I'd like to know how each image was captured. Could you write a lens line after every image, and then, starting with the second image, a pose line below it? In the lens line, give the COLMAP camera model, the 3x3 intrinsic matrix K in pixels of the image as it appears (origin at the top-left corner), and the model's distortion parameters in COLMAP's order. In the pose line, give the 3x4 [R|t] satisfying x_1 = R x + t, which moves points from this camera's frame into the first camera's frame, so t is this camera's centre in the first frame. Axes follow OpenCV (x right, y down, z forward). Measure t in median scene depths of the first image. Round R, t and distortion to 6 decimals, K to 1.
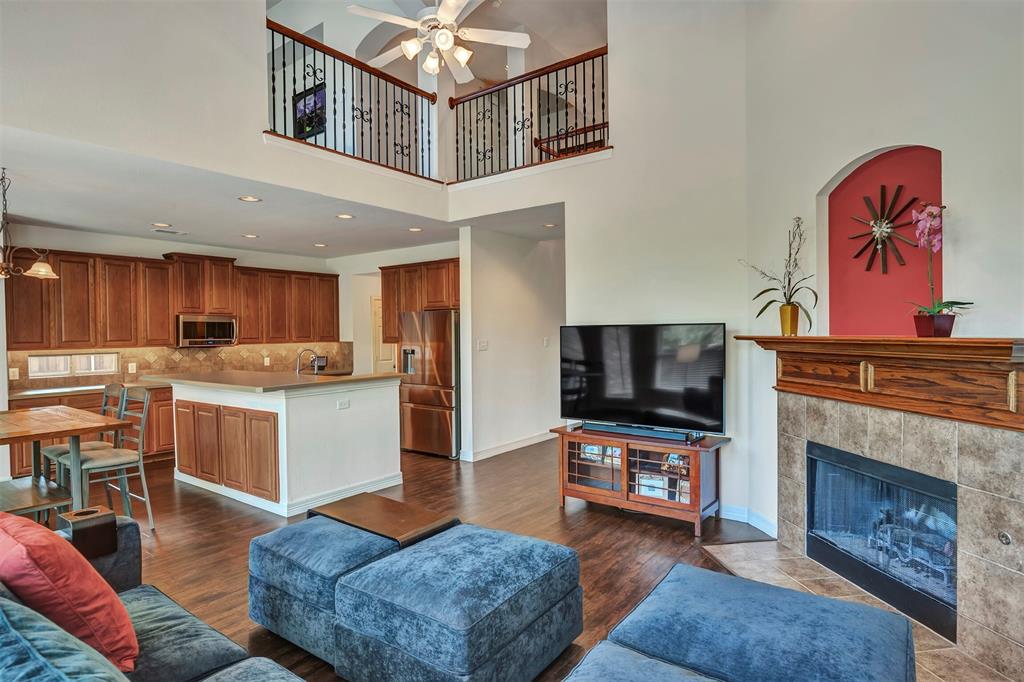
lens RADIAL K [[555.8, 0, 486.2], [0, 555.8, 341.2], [0, 0, 1]] dist [-0.012635, 0.004421]
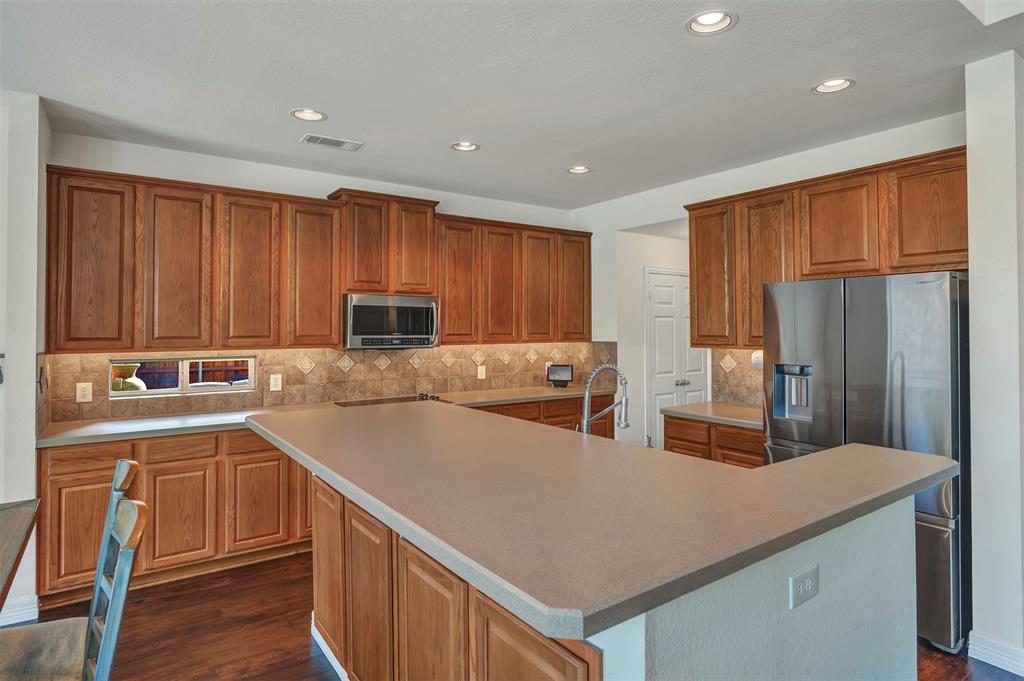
lens RADIAL K [[555.8, 0, 501.8], [0, 555.8, 314.5], [0, 0, 1]] dist [-0.012635, 0.004421]
pose [[0.954918, 0.002667, -0.296858, -0.226079], [-0.014166, 0.999230, -0.036593, -0.006568], [0.296532, 0.039149, 0.954220, 0.491840]]
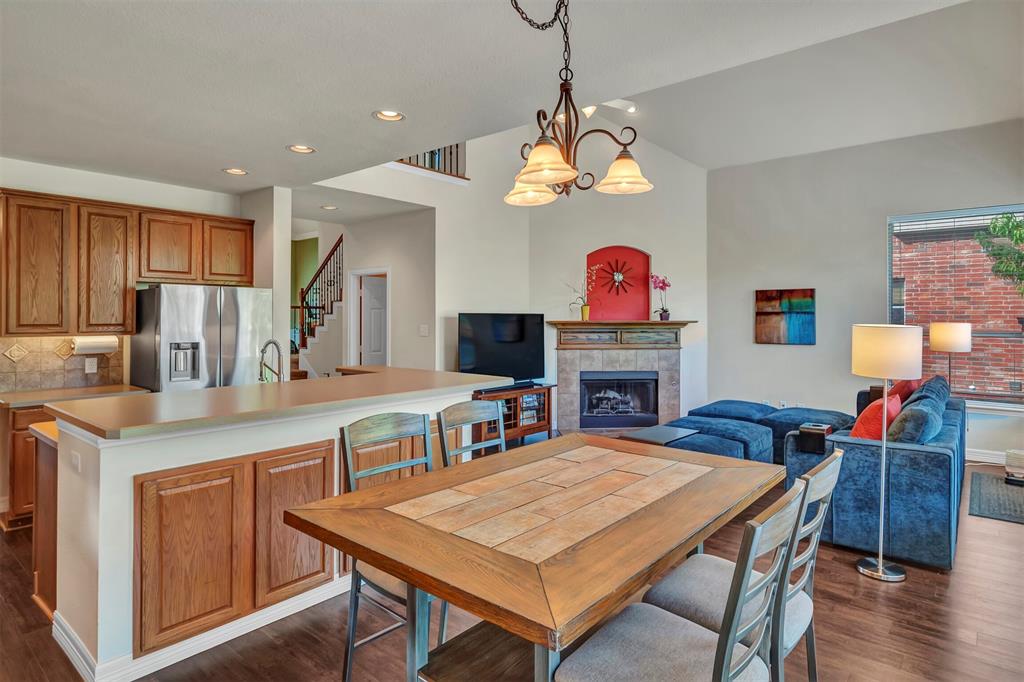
lens RADIAL K [[555.8, 0, 513.5], [0, 555.8, 313.4], [0, 0, 1]] dist [-0.012635, 0.004421]
pose [[0.035721, 0.013457, 0.999271, -0.751211], [0.013708, 0.999809, -0.013954, -0.005737], [-0.999268, 0.014196, 0.035529, 0.586601]]
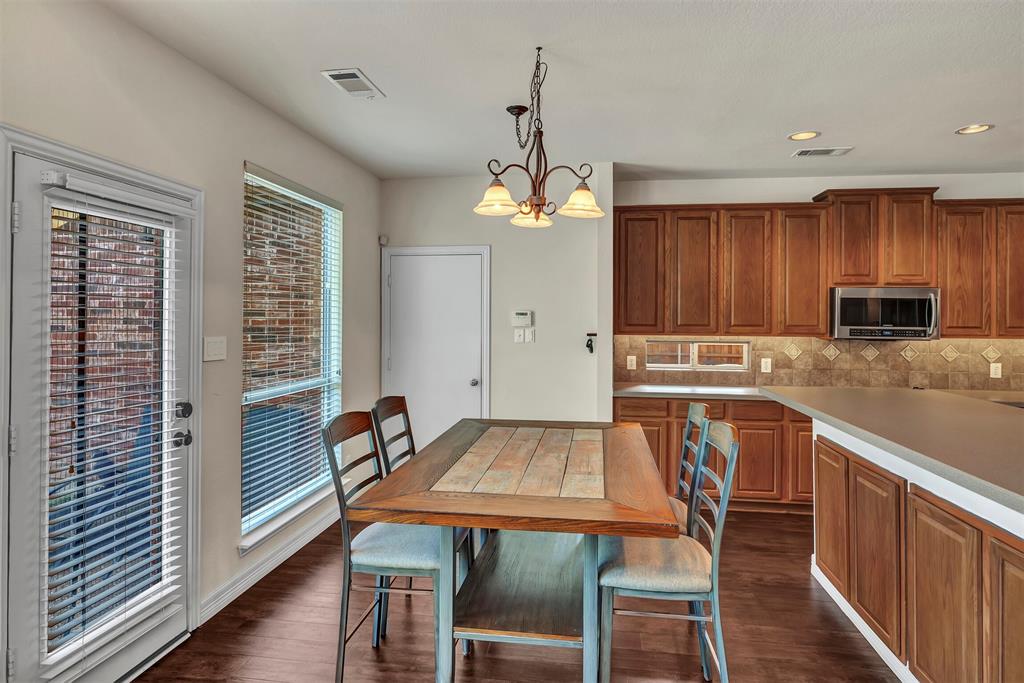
lens RADIAL K [[555.8, 0, 528.3], [0, 555.8, 313.7], [0, 0, 1]] dist [-0.012635, 0.004421]
pose [[0.506625, 0.009582, -0.862113, -0.189002], [-0.028111, 0.999590, -0.005410, -0.004302], [0.861708, 0.026976, 0.506687, 0.383397]]
